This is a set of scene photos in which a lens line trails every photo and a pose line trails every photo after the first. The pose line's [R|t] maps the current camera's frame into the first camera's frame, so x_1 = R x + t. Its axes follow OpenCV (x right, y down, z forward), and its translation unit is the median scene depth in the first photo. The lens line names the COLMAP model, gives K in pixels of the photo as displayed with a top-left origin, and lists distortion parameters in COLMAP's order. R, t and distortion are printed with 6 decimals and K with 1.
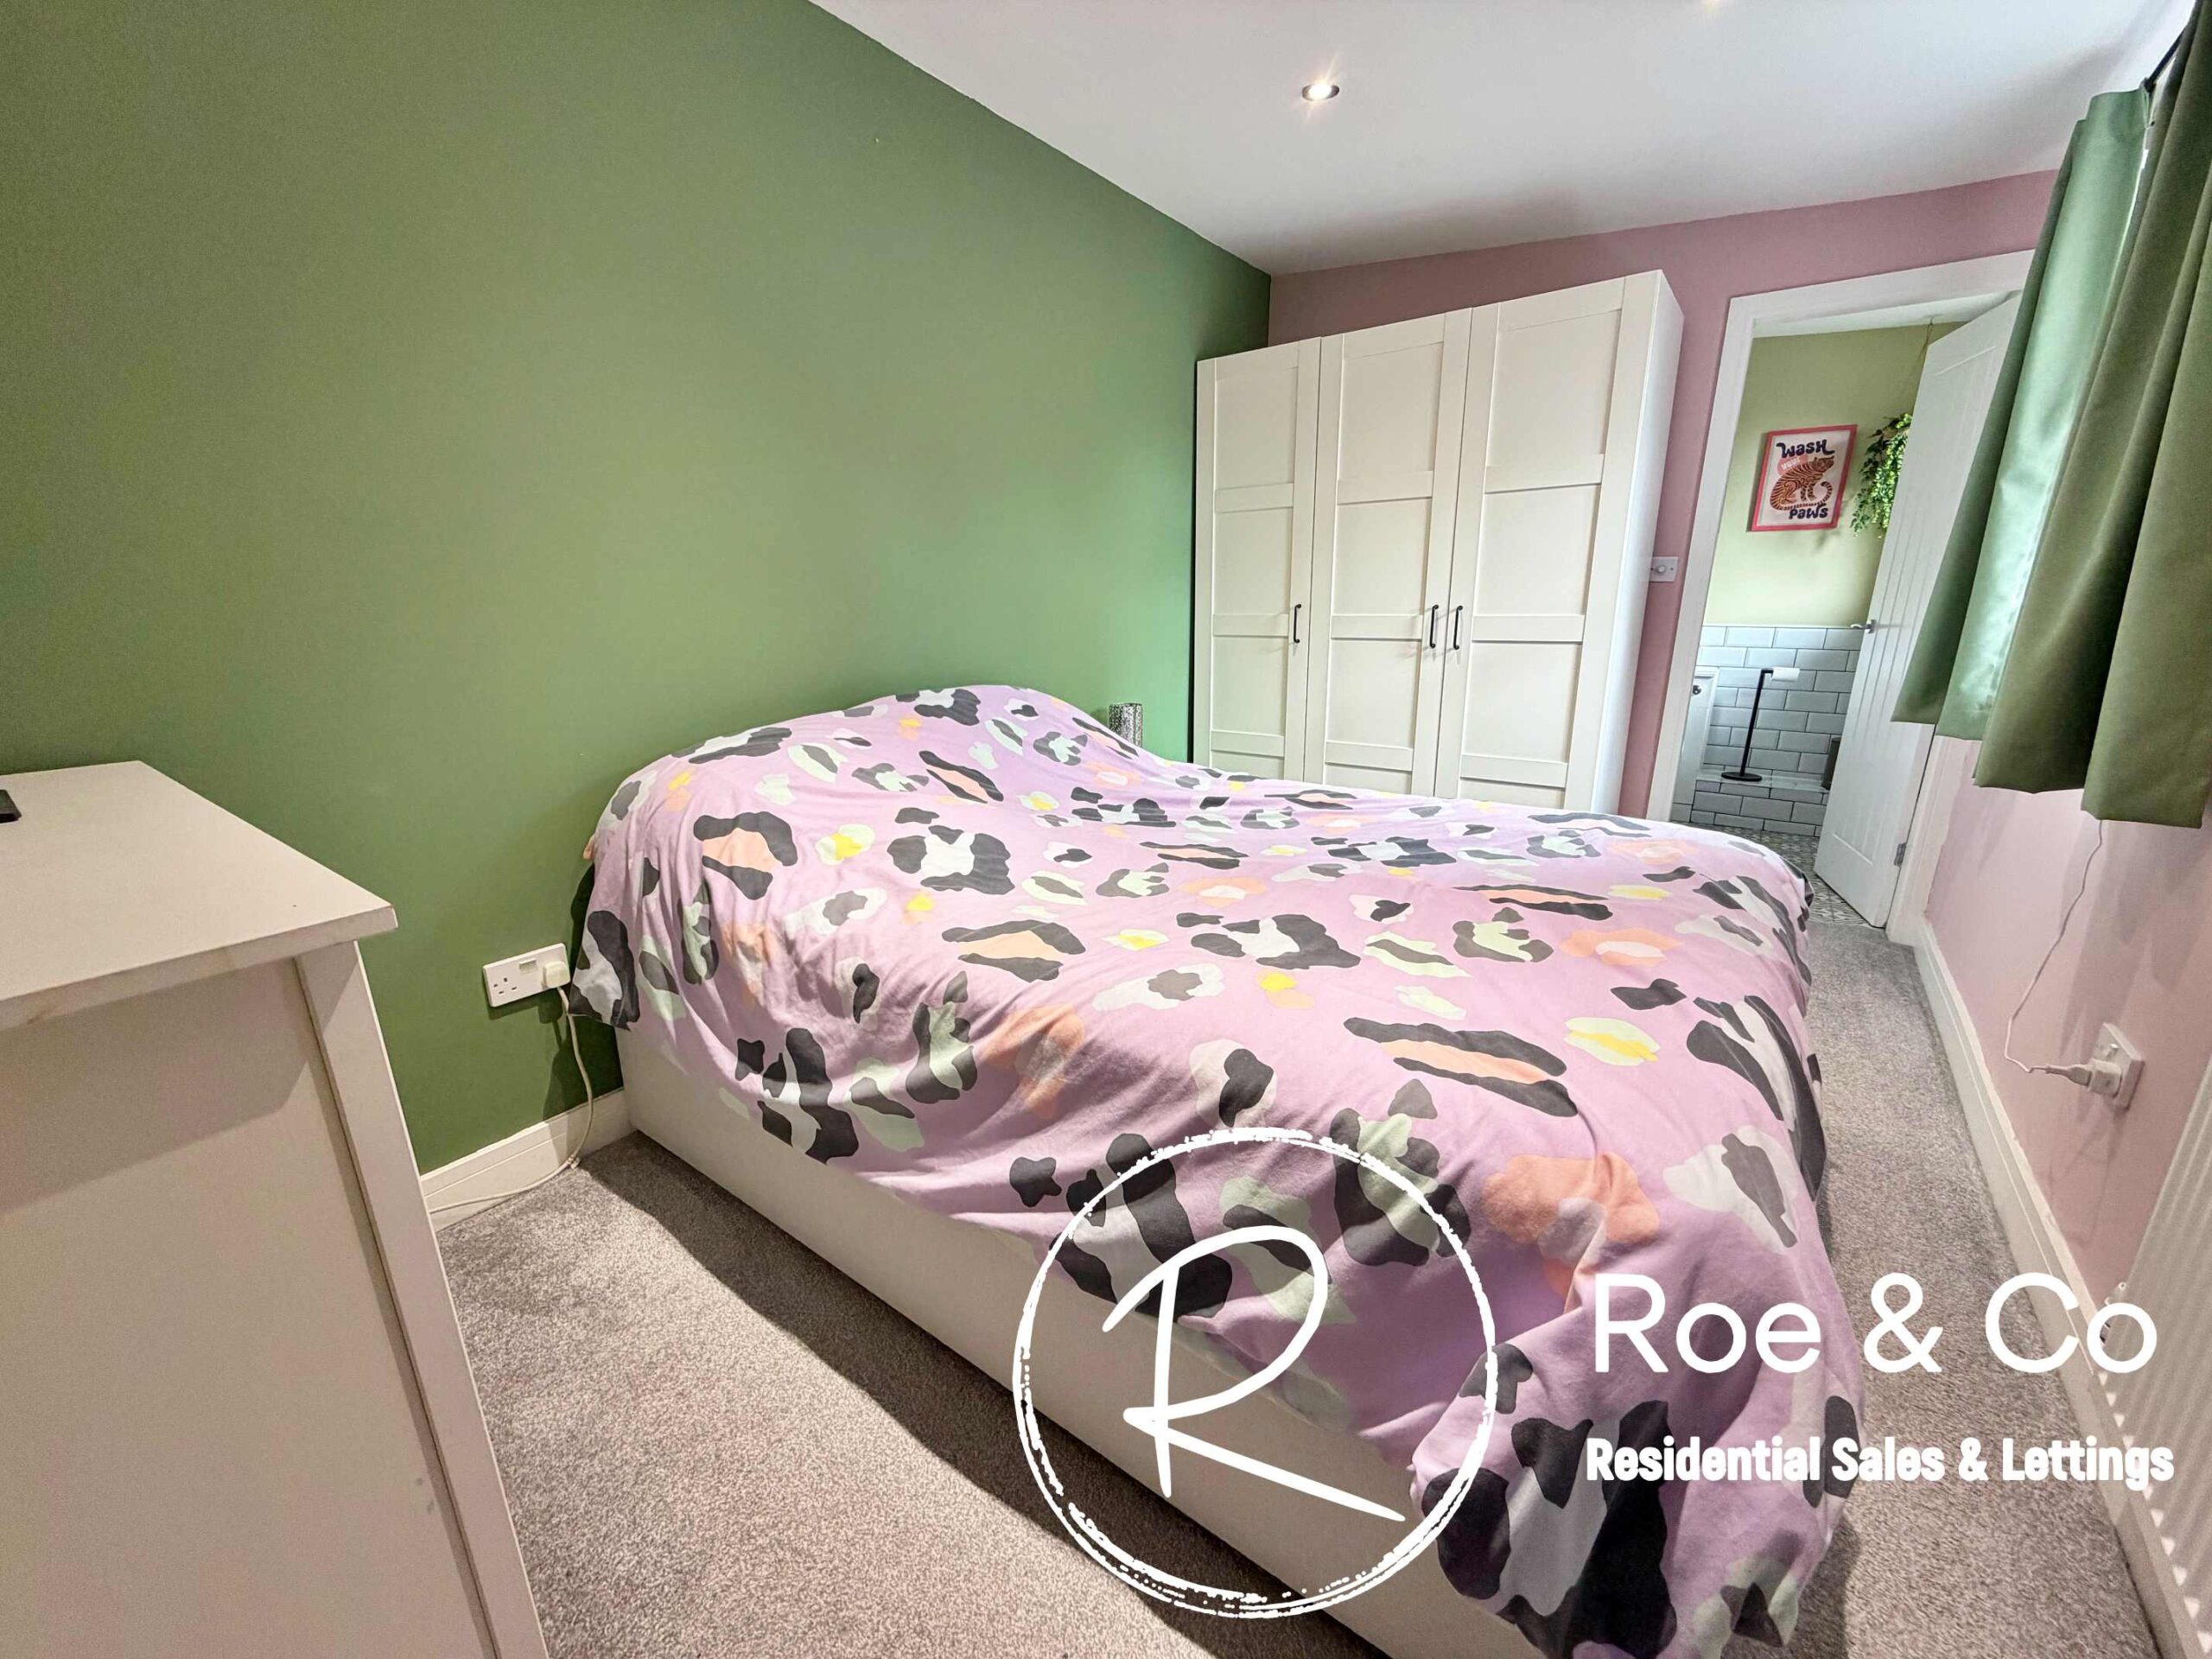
lens RADIAL K [[879.8, 0, 1100.1], [0, 879.8, 835.0], [0, 0, 1]] dist [0.000443, -0.000484]
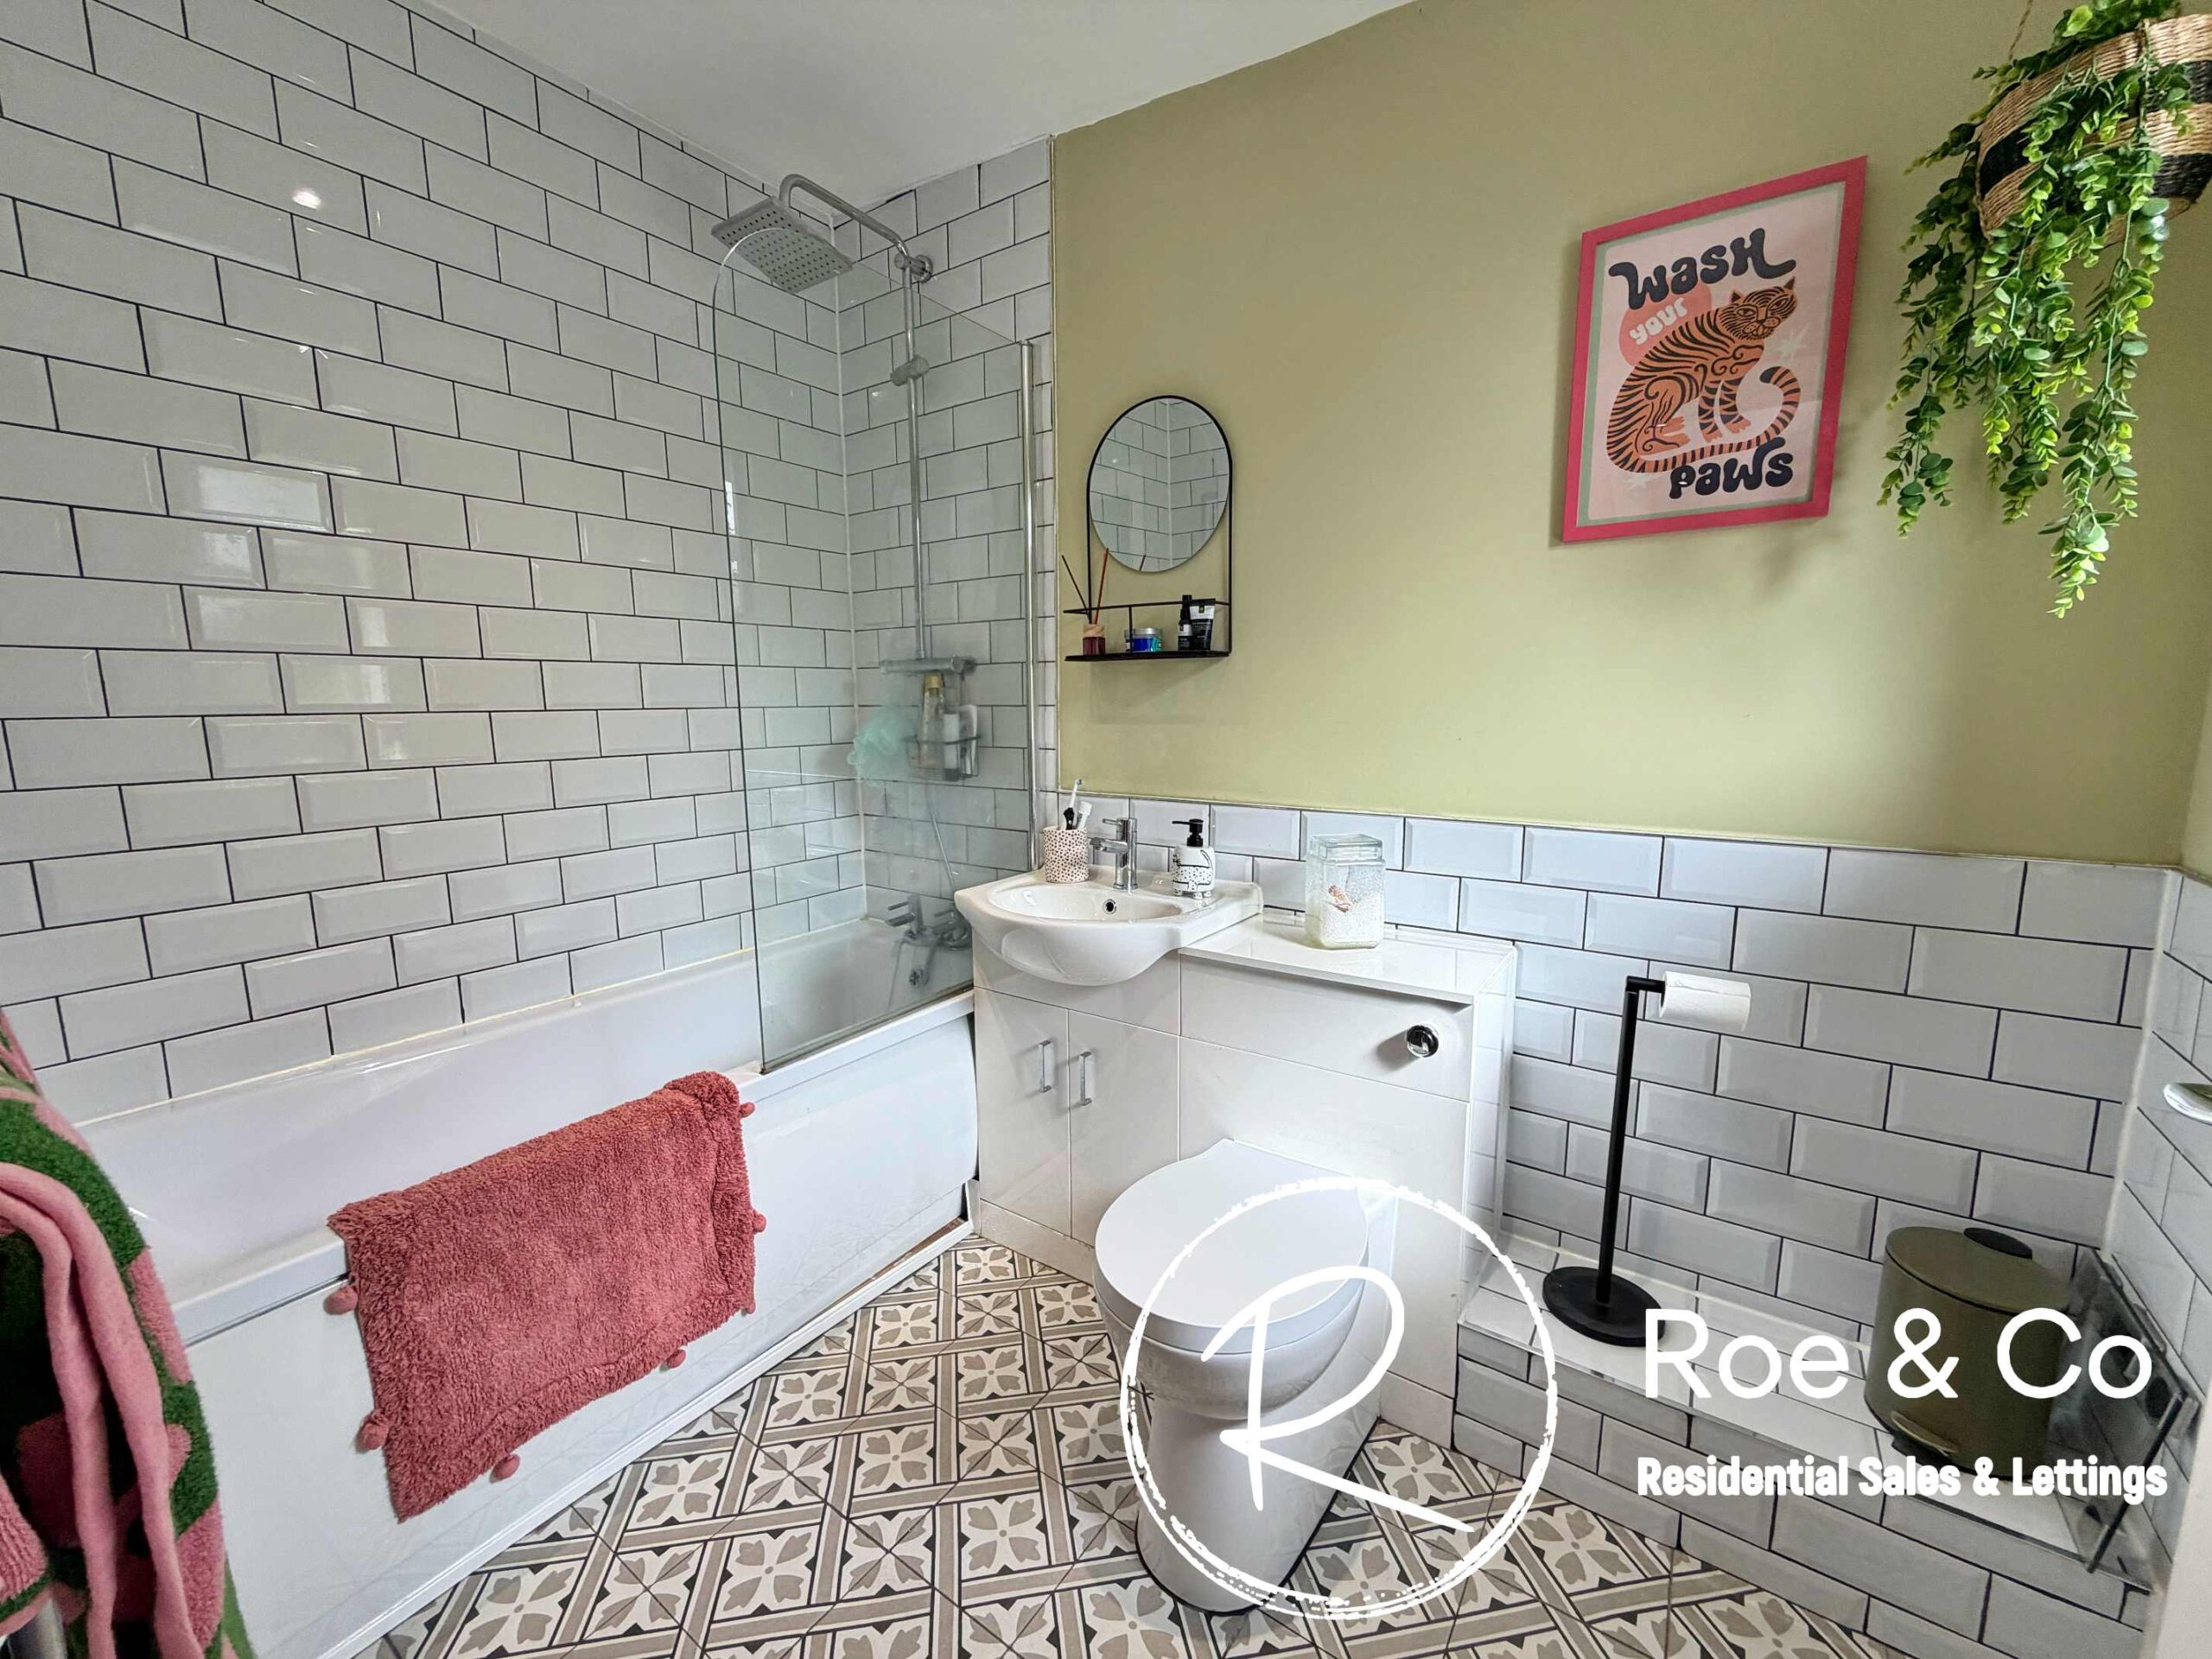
lens RADIAL K [[879.8, 0, 1110.2], [0, 879.8, 826.6], [0, 0, 1]] dist [0.000443, -0.000484]
pose [[0.999459, 0.006522, 0.032243, 0.585857], [-0.002231, 0.991332, -0.131365, -0.207295], [-0.032820, 0.131222, 0.990810, 0.726097]]
